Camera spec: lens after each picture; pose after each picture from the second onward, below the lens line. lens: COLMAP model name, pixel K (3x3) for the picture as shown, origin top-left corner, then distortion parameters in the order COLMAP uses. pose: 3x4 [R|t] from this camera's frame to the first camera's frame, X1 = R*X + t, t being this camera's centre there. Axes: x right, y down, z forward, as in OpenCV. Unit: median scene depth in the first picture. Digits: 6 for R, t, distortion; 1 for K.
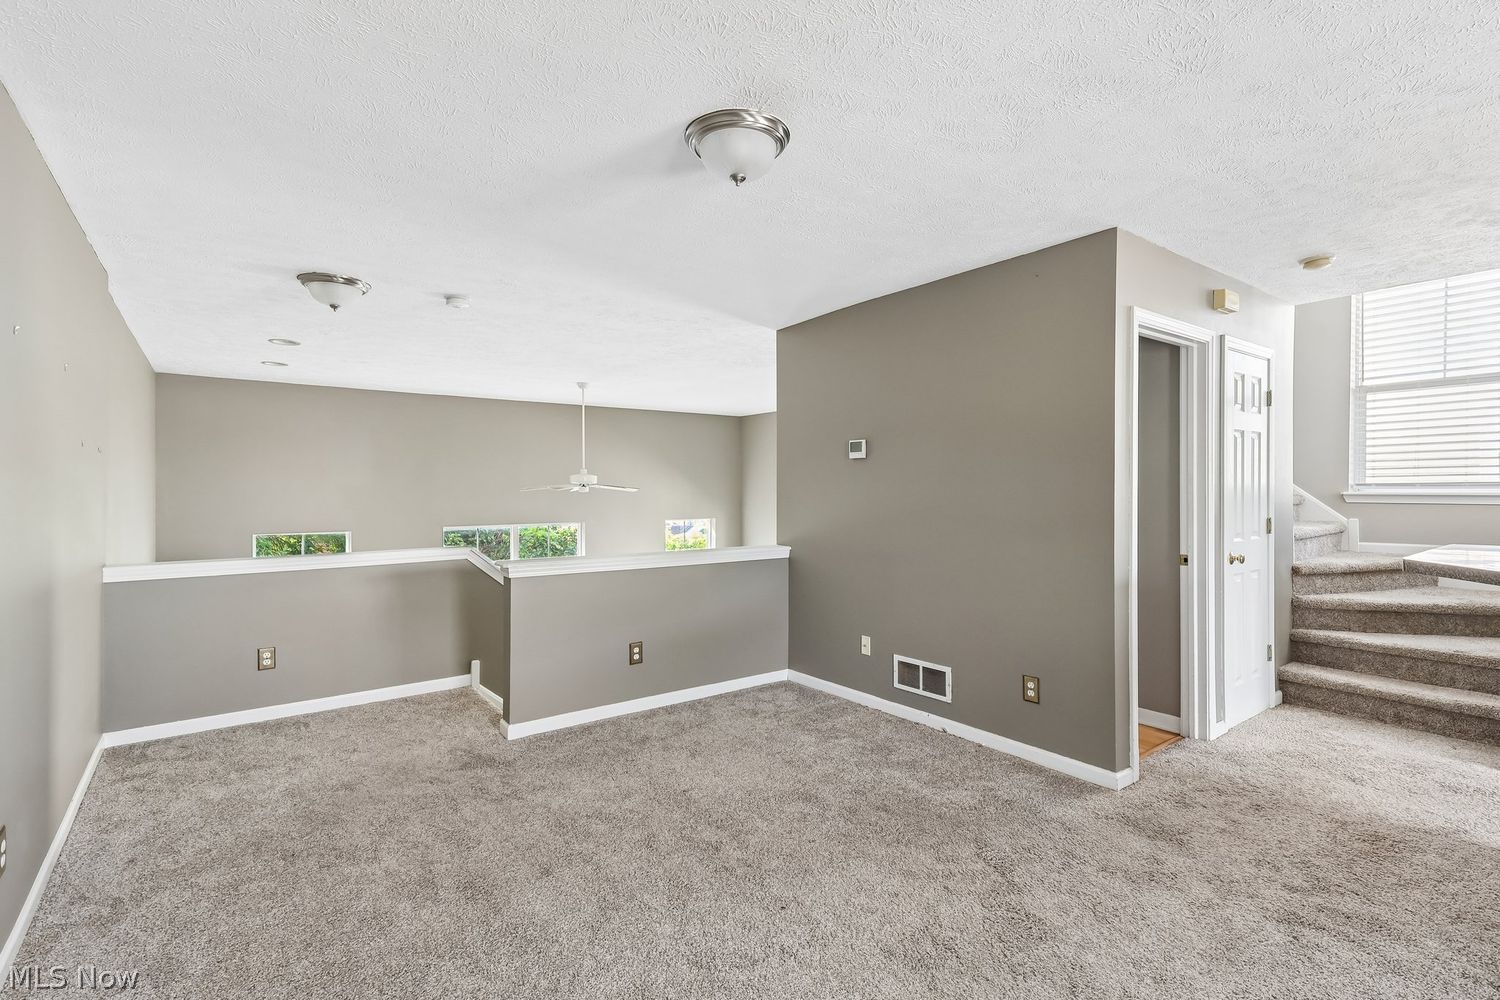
lens RADIAL K [[690.4, 0, 747.0], [0, 690.4, 494.6], [0, 0, 1]] dist [0.016621, -0.000395]
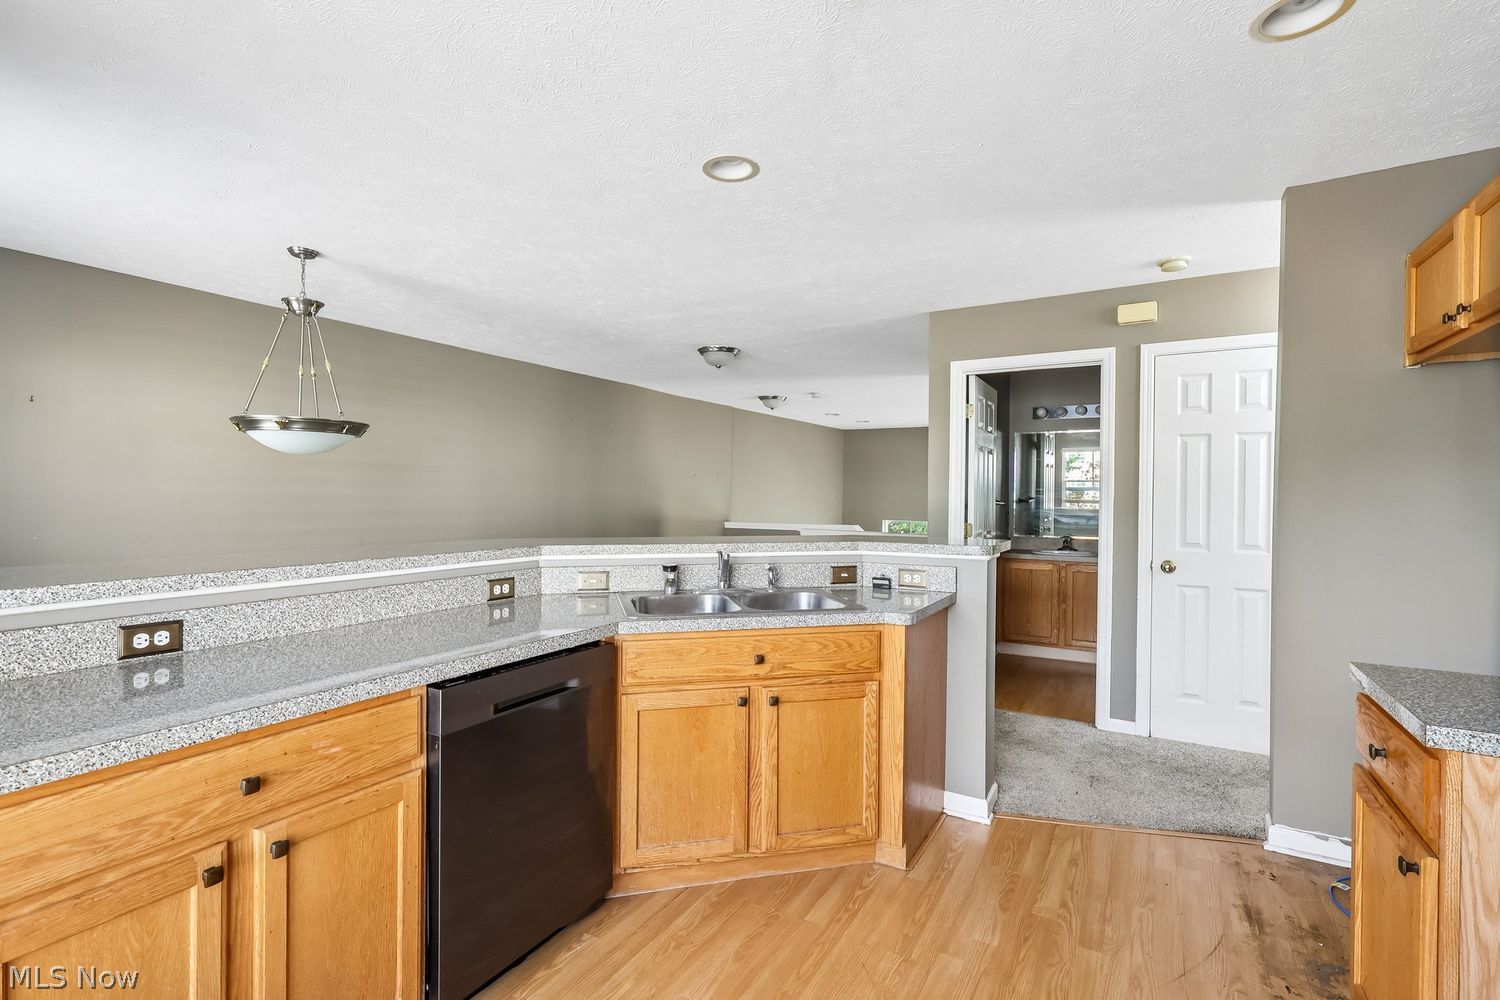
lens RADIAL K [[691.7, 0, 743.5], [0, 691.7, 499.2], [0, 0, 1]] dist [-0.002428, 0.000064]
pose [[0.385061, 0.015080, -0.922768, 1.389169], [-0.014505, 0.999842, 0.010287, -0.005086], [0.922777, 0.009423, 0.385219, 0.074227]]
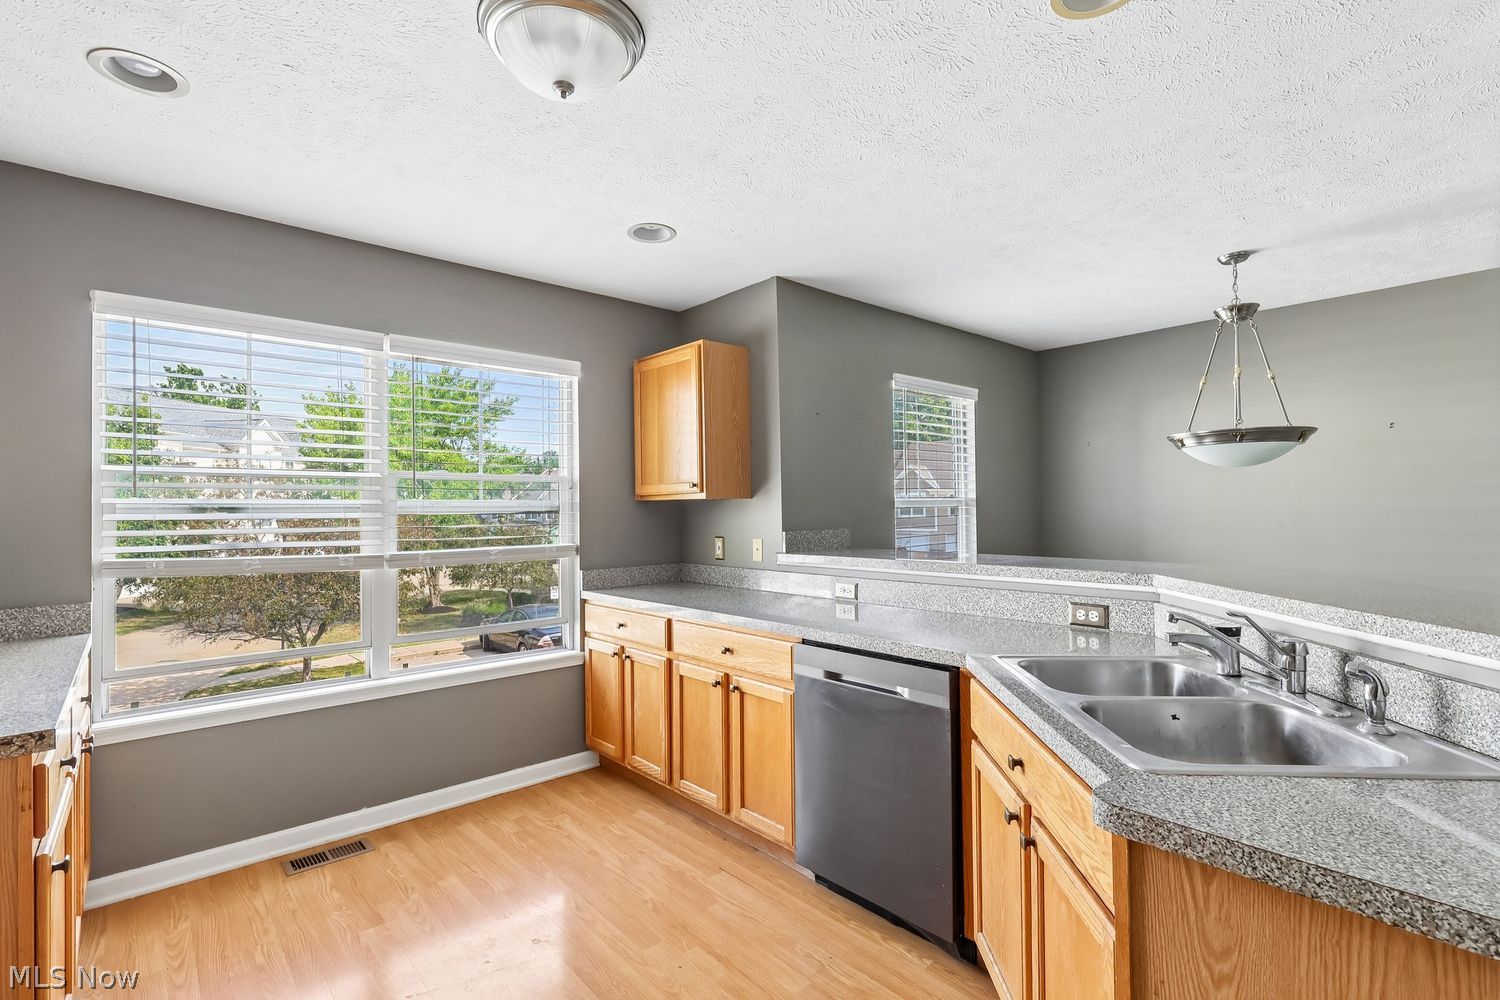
lens RADIAL K [[691.7, 0, 743.5], [0, 691.7, 499.2], [0, 0, 1]] dist [-0.002428, 0.000064]
pose [[-0.996848, 0.013494, -0.078180, 1.020490], [0.014030, 0.999882, -0.006308, -0.008856], [0.078086, -0.007385, -0.996919, 0.700228]]
